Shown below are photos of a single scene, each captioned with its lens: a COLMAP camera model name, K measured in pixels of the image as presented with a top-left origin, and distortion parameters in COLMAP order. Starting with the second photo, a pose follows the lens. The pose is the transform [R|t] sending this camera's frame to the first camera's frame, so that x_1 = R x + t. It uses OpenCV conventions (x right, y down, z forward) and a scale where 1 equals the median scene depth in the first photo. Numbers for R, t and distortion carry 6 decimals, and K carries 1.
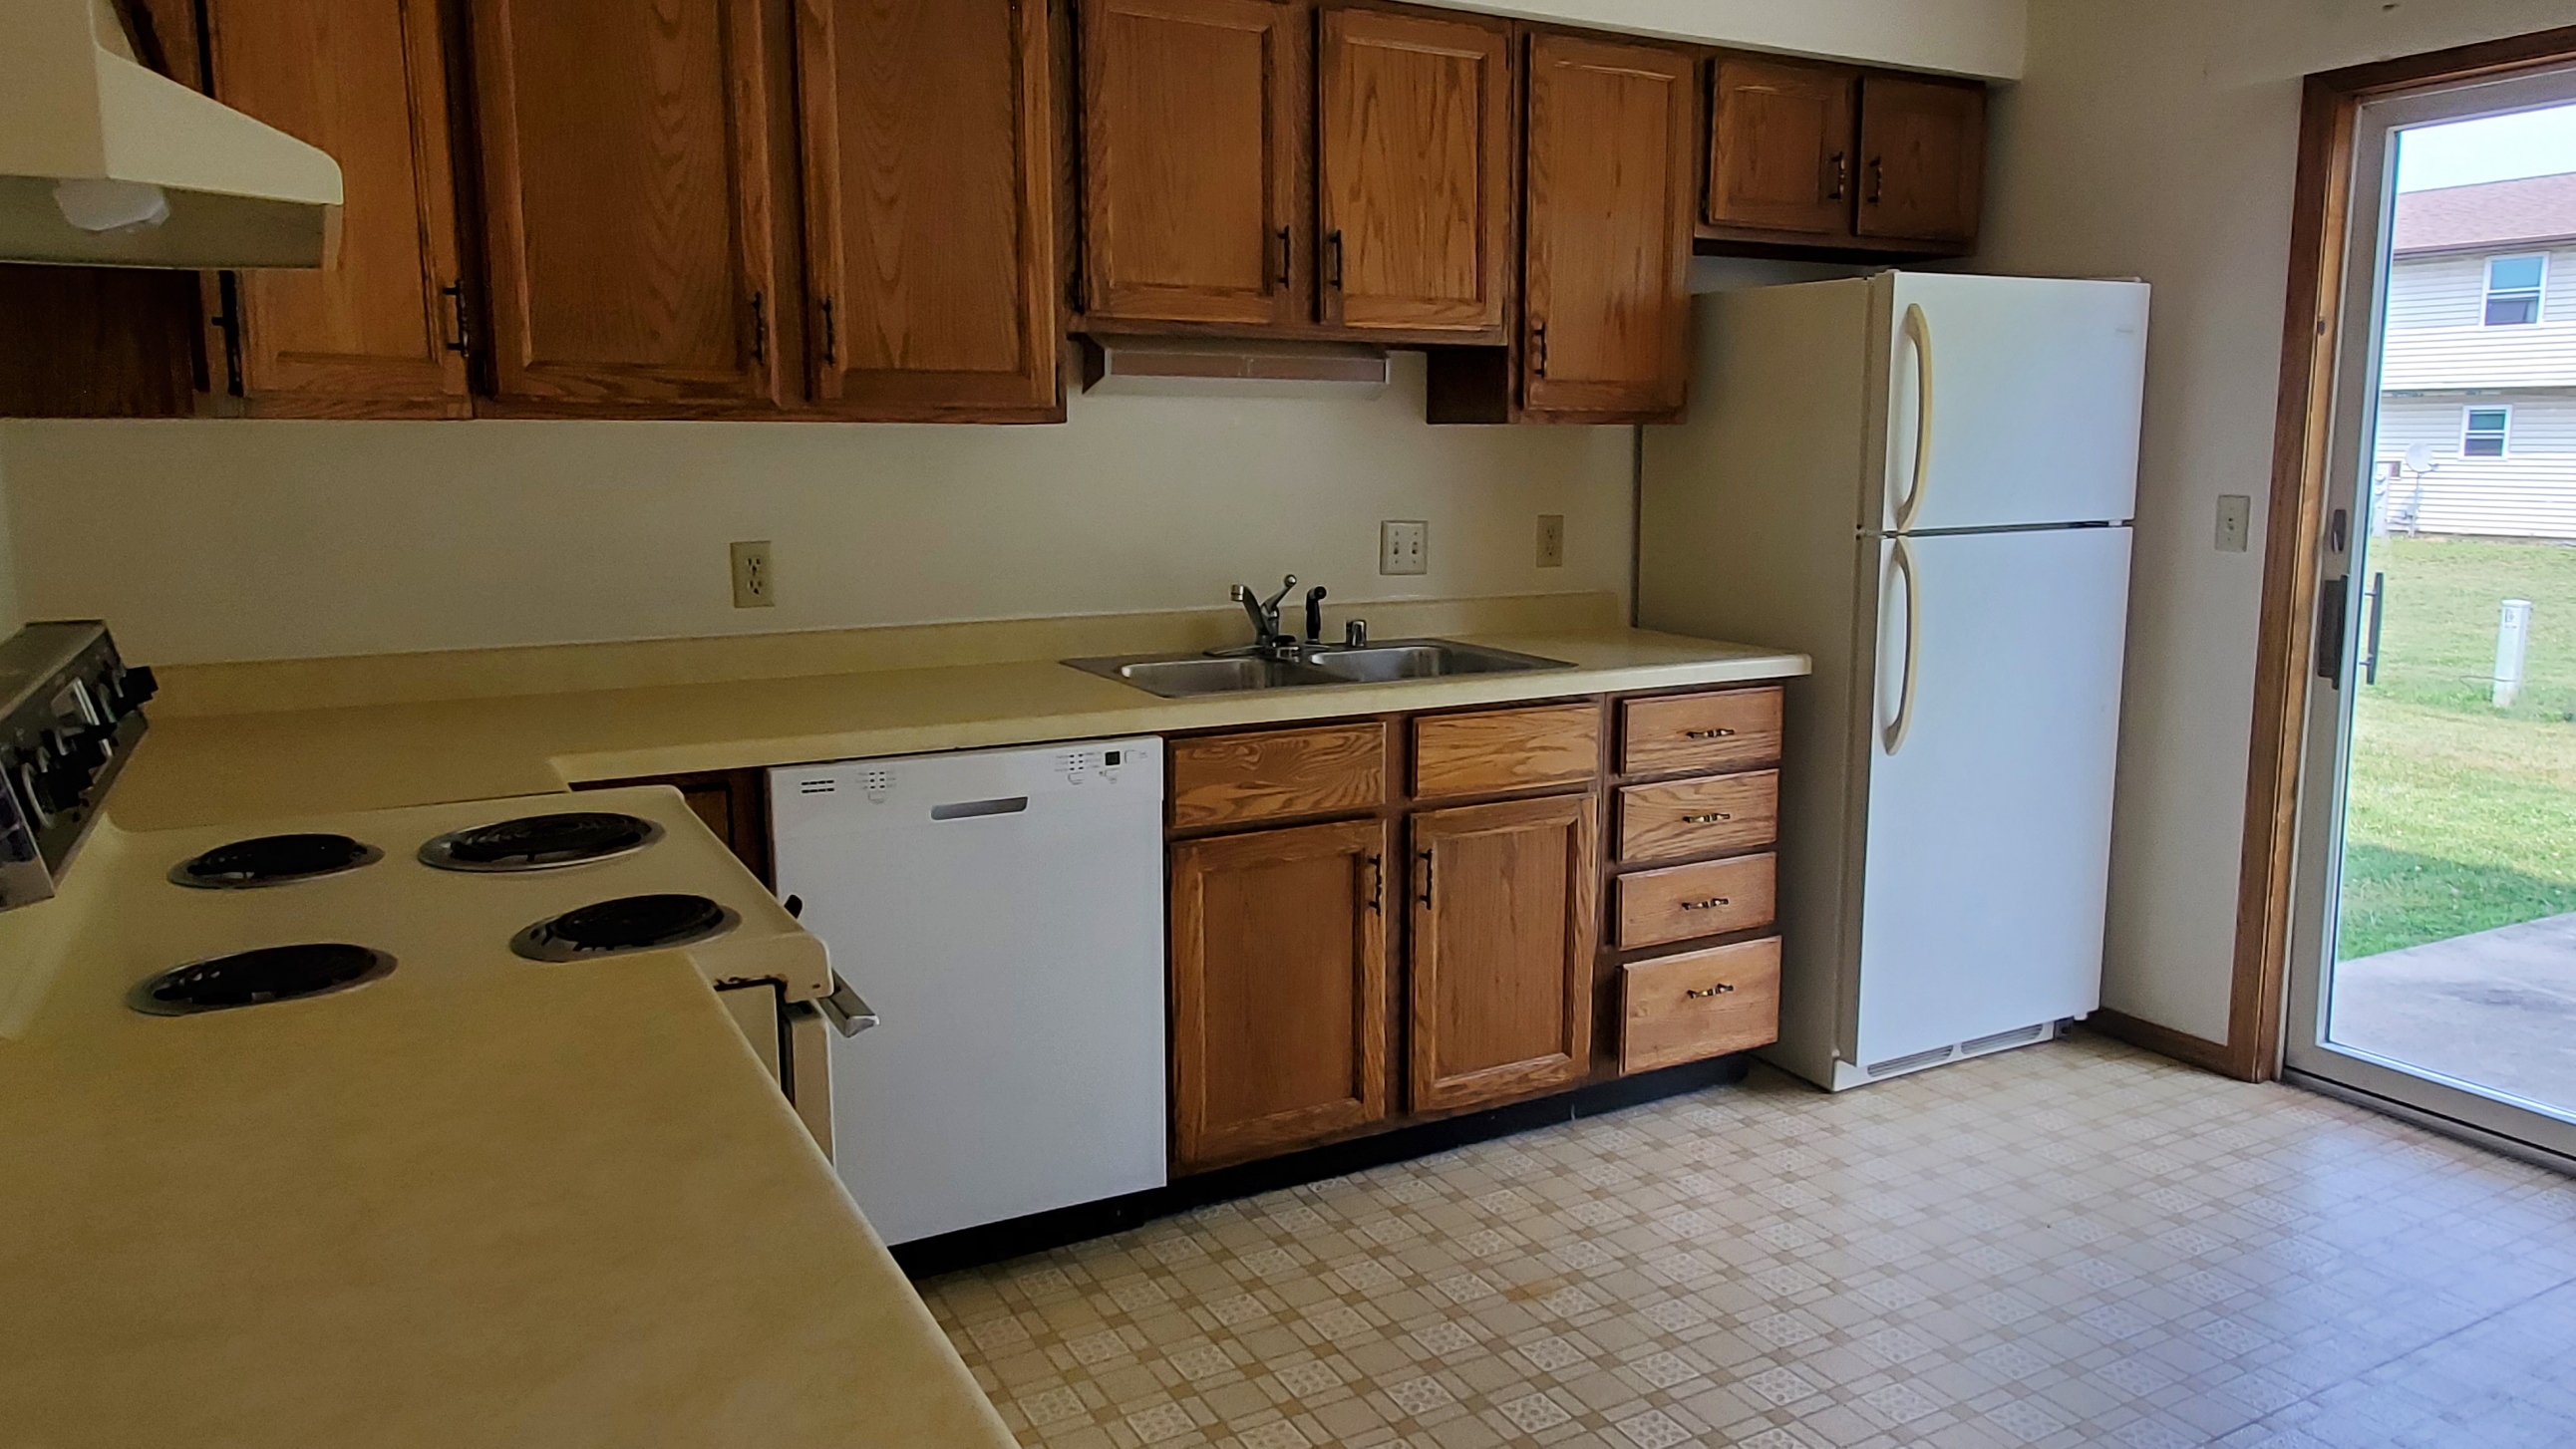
lens RADIAL K [[1802.5, 0, 1288.0], [0, 1802.5, 724.5], [0, 0, 1]] dist [-0.000175, 0.000940]
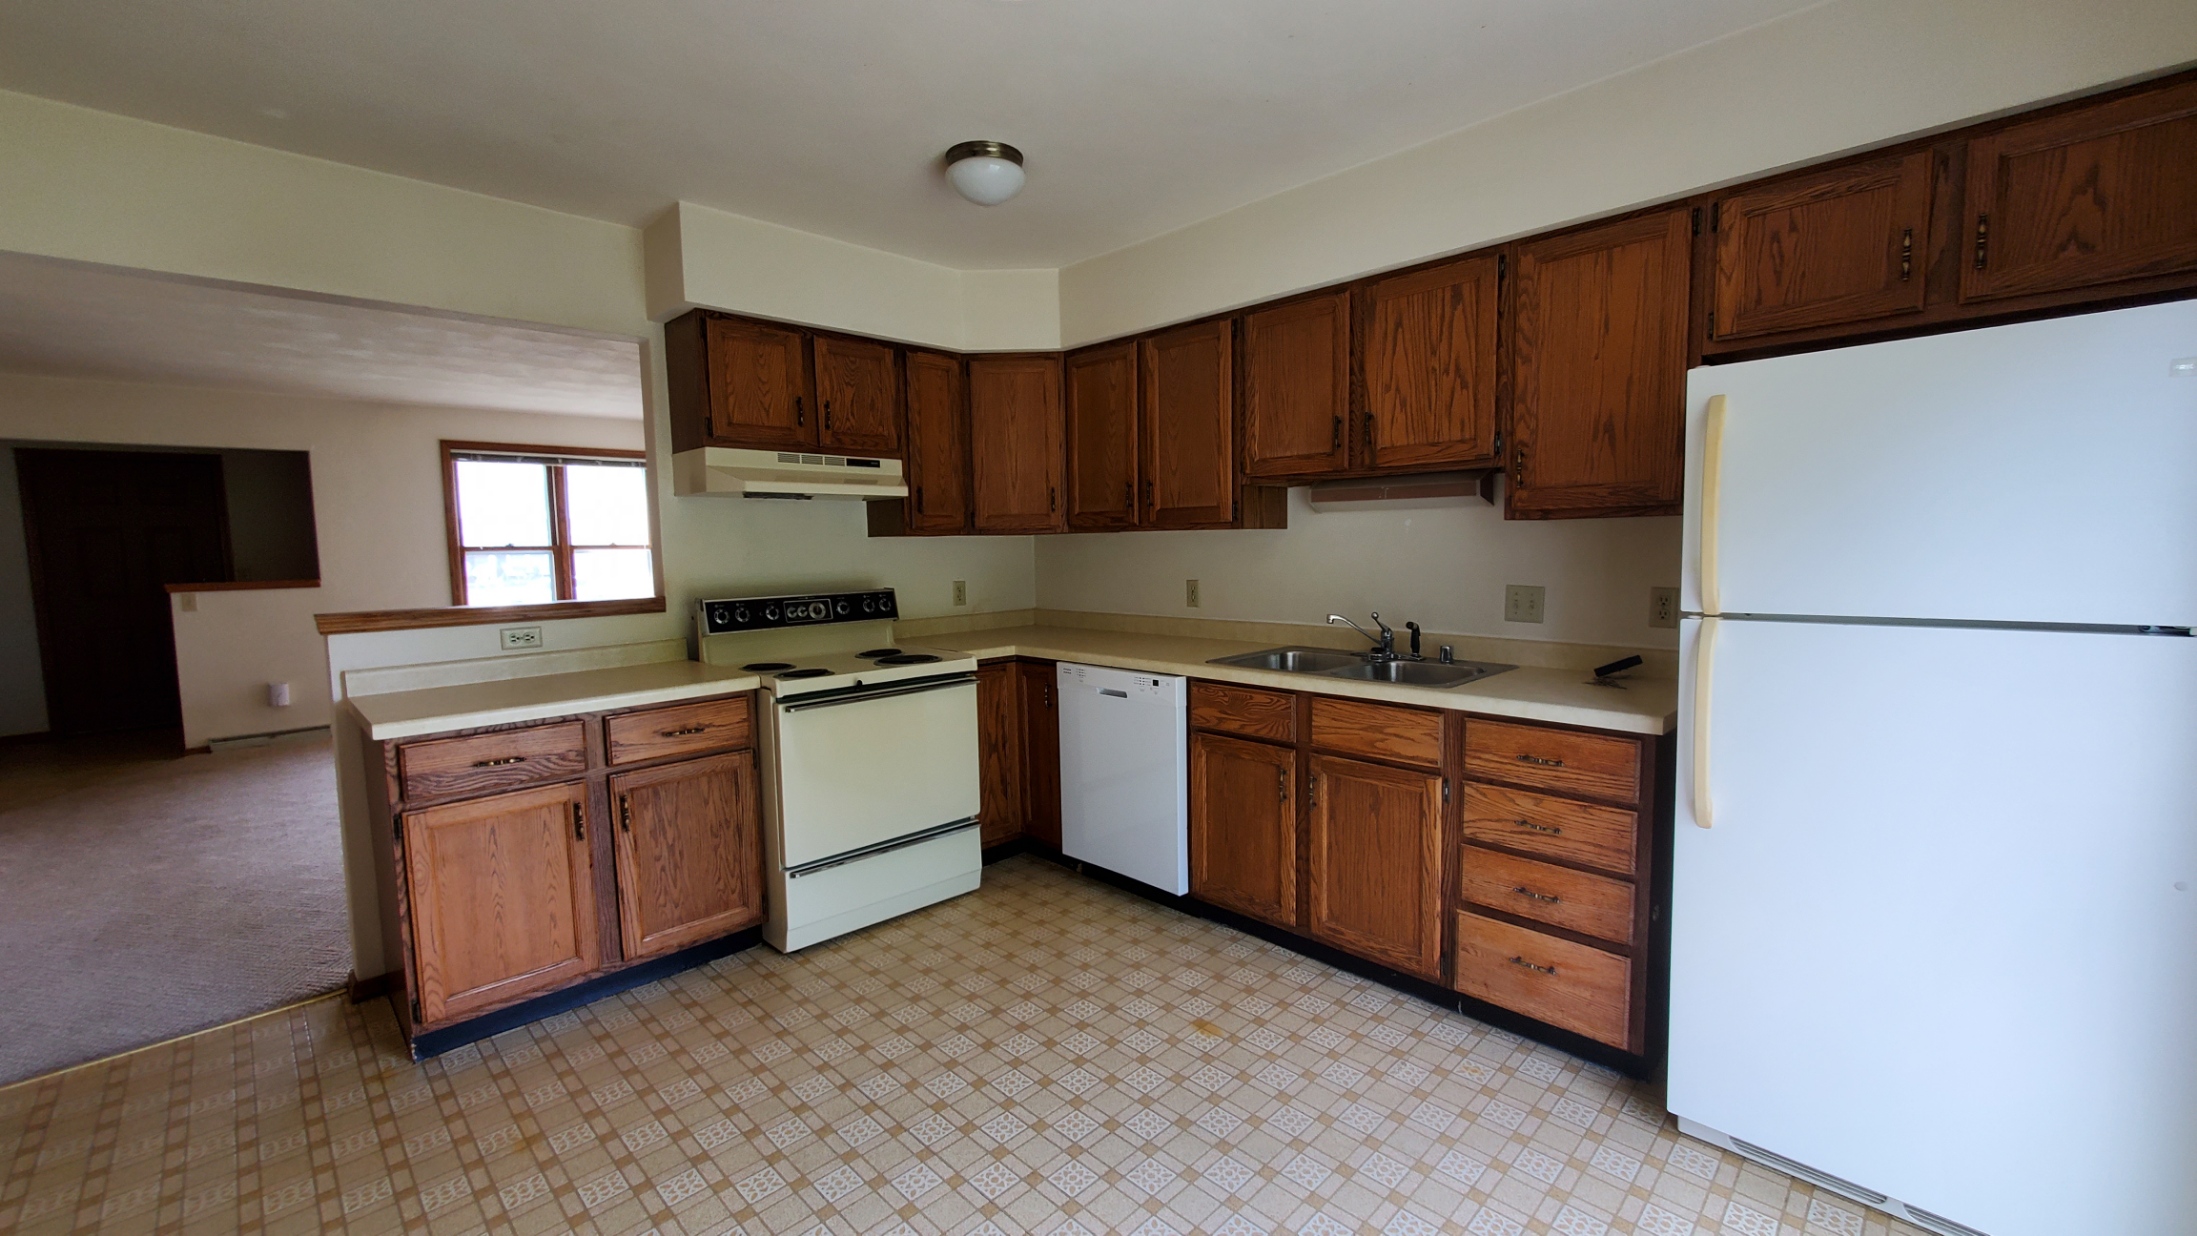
lens RADIAL K [[865.7, 0, 1098.5], [0, 865.7, 618.0], [0, 0, 1]] dist [0.001070, -0.000104]
pose [[0.261241, 0.079992, -0.961953, 0.783525], [-0.133598, 0.989966, 0.046040, -0.086392], [0.955984, 0.116488, 0.269306, 0.569369]]
